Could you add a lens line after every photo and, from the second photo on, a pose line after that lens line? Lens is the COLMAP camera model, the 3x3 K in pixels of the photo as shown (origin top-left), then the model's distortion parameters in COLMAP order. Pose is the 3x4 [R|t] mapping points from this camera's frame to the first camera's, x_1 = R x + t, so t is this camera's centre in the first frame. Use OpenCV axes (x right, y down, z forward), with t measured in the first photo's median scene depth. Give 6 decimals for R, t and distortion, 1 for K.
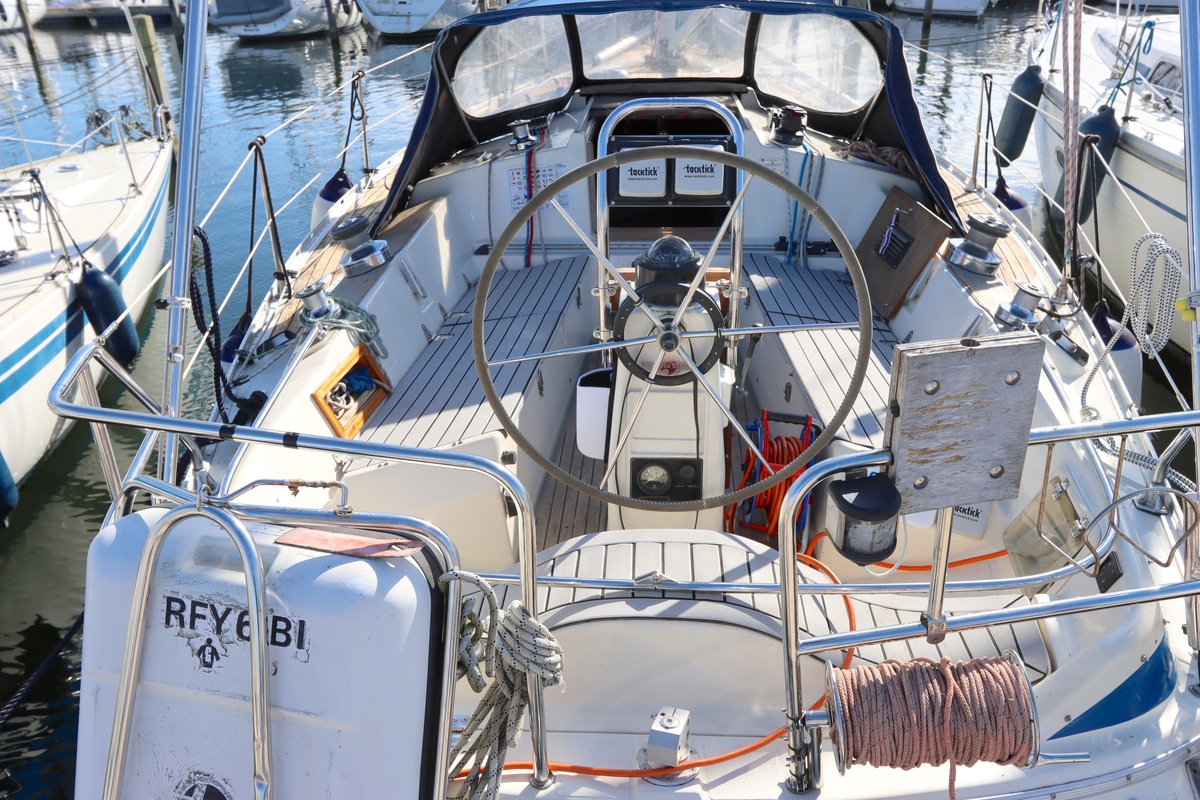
lens RADIAL K [[962.9, 0, 607.0], [0, 962.9, 404.4], [0, 0, 1]] dist [-0.001681, 0.012365]
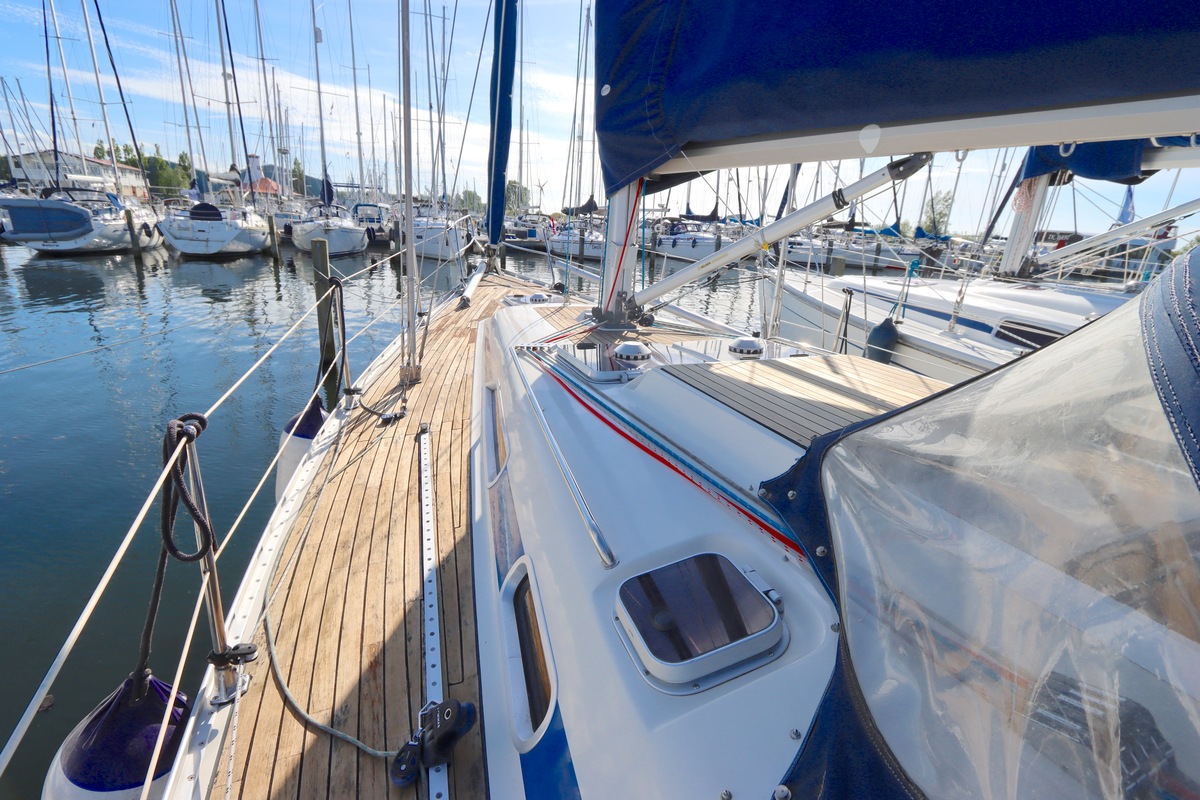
lens RADIAL K [[565.7, 0, 600.8], [0, 565.7, 397.4], [0, 0, 1]] dist [-0.019337, 0.004191]
pose [[0.913751, -0.058560, 0.402031, -0.274991], [0.109965, 0.988269, -0.105980, -0.426882], [-0.391109, 0.141049, 0.909472, 1.032362]]
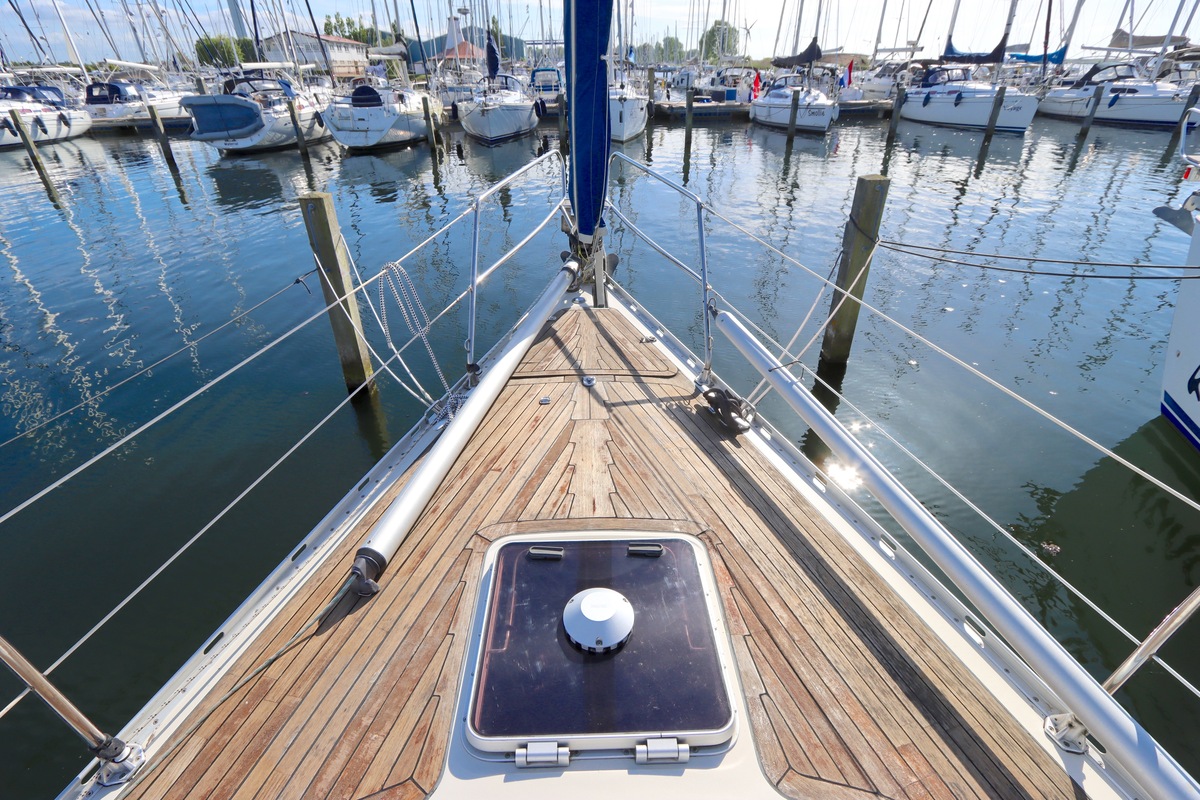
lens RADIAL K [[565.7, 0, 597.4], [0, 565.7, 396.6], [0, 0, 1]] dist [-0.019337, 0.004191]
pose [[0.996495, -0.039366, 0.073808, 0.111369], [0.032486, 0.995211, 0.092199, -0.972211], [-0.077084, -0.089478, 0.993001, 1.924065]]
